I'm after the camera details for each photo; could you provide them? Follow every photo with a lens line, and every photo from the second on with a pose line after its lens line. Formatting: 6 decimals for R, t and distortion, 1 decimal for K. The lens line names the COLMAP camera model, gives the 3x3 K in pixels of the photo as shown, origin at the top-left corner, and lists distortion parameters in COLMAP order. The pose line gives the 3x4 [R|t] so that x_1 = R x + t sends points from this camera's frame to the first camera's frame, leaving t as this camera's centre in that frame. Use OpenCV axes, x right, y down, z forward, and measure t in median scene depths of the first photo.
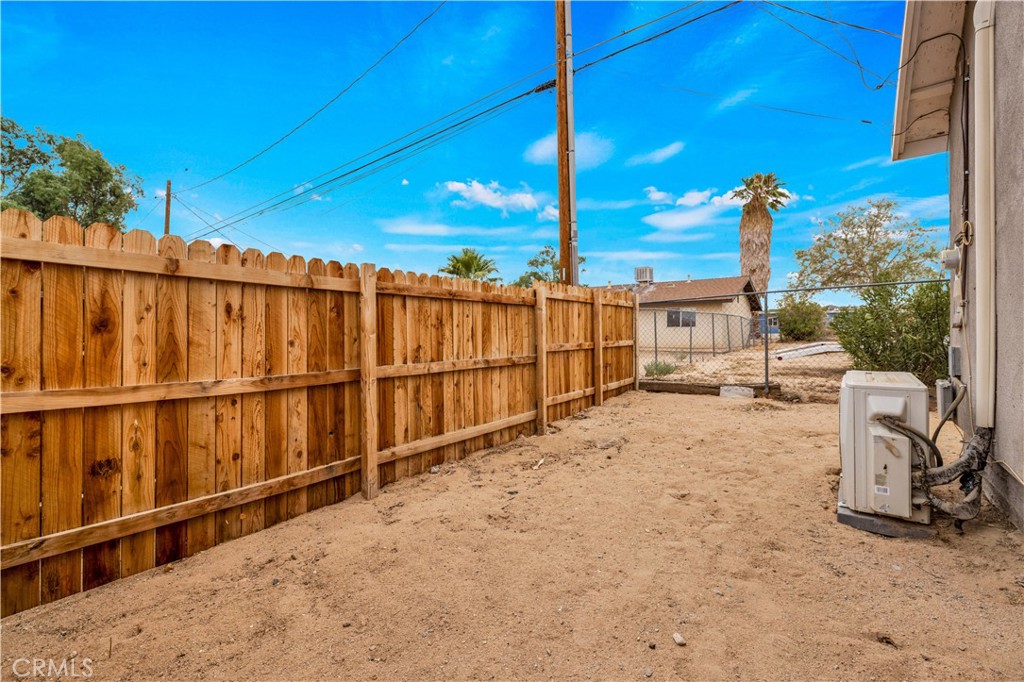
lens RADIAL K [[437.6, 0, 511.9], [0, 437.6, 345.3], [0, 0, 1]] dist [0.001816, 0.000264]
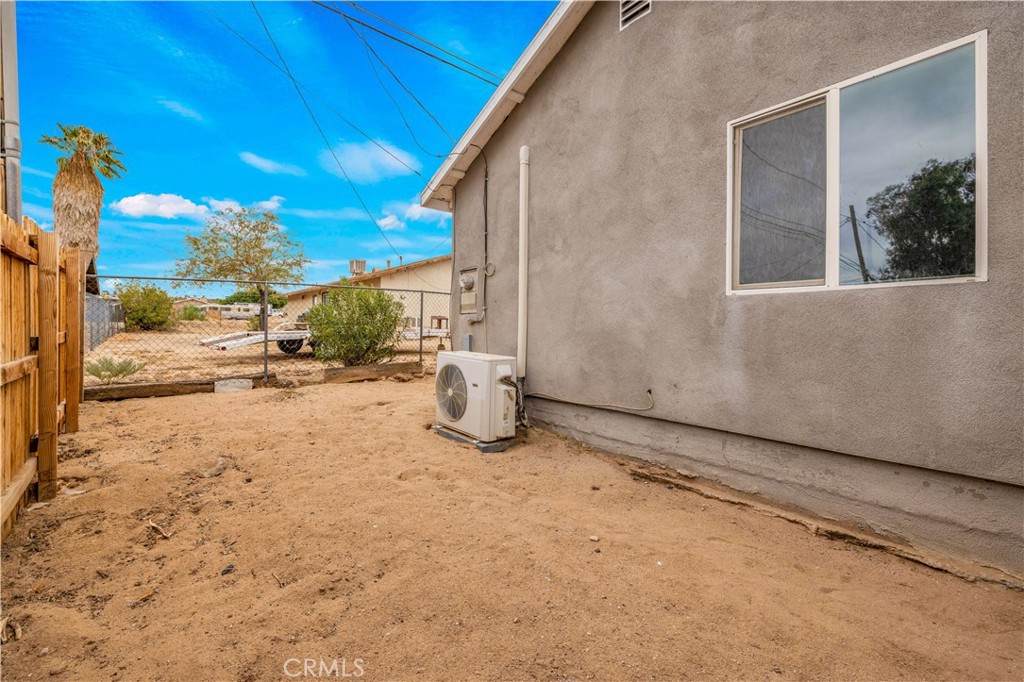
lens RADIAL K [[428.6, 0, 507.3], [0, 428.6, 335.3], [0, 0, 1]] dist [0.001729, 0.000228]
pose [[0.221834, -0.007545, 0.975055, -0.446873], [0.007482, 0.999954, 0.006035, -0.002053], [-0.975056, 0.005956, 0.221881, 0.411339]]
